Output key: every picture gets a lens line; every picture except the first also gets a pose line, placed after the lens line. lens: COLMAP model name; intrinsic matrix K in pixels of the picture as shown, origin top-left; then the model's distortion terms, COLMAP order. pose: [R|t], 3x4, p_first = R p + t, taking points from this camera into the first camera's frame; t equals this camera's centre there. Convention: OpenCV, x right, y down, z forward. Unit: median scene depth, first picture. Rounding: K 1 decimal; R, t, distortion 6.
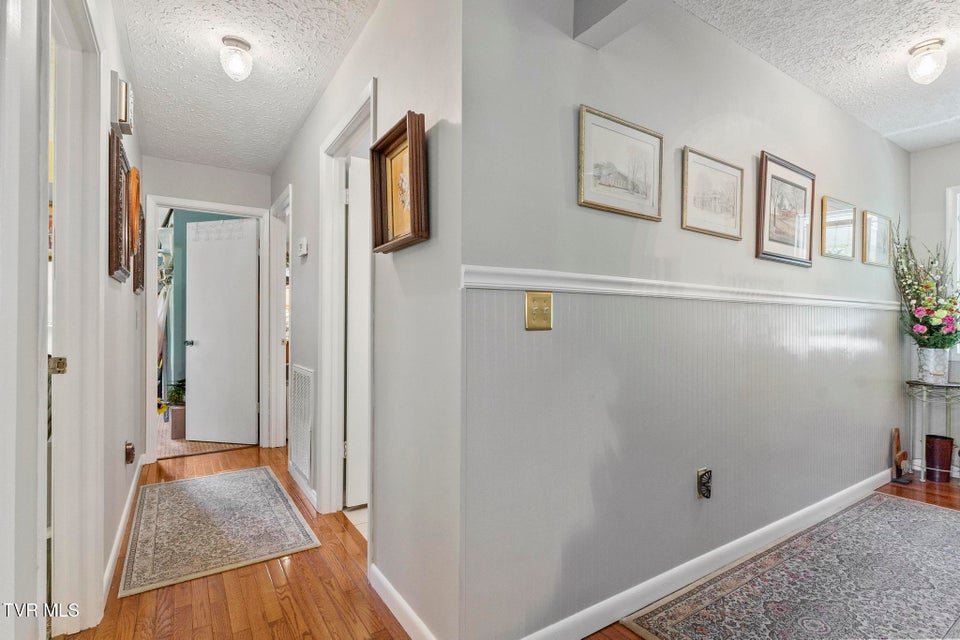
lens RADIAL K [[460.6, 0, 476.4], [0, 460.6, 324.5], [0, 0, 1]] dist [0.001087, 0.000480]
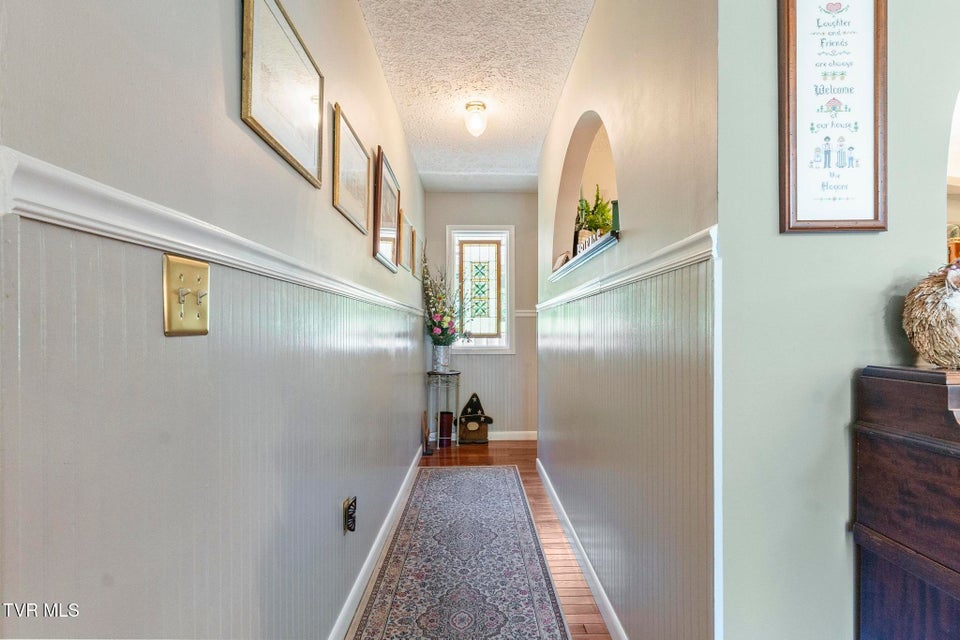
lens RADIAL K [[460.6, 0, 485.3], [0, 460.6, 329.1], [0, 0, 1]] dist [0.001087, 0.000480]
pose [[0.528456, -0.002178, 0.848958, -0.063150], [0.000602, 0.999997, 0.002191, 0.002530], [-0.848961, -0.000646, 0.528456, 0.244587]]
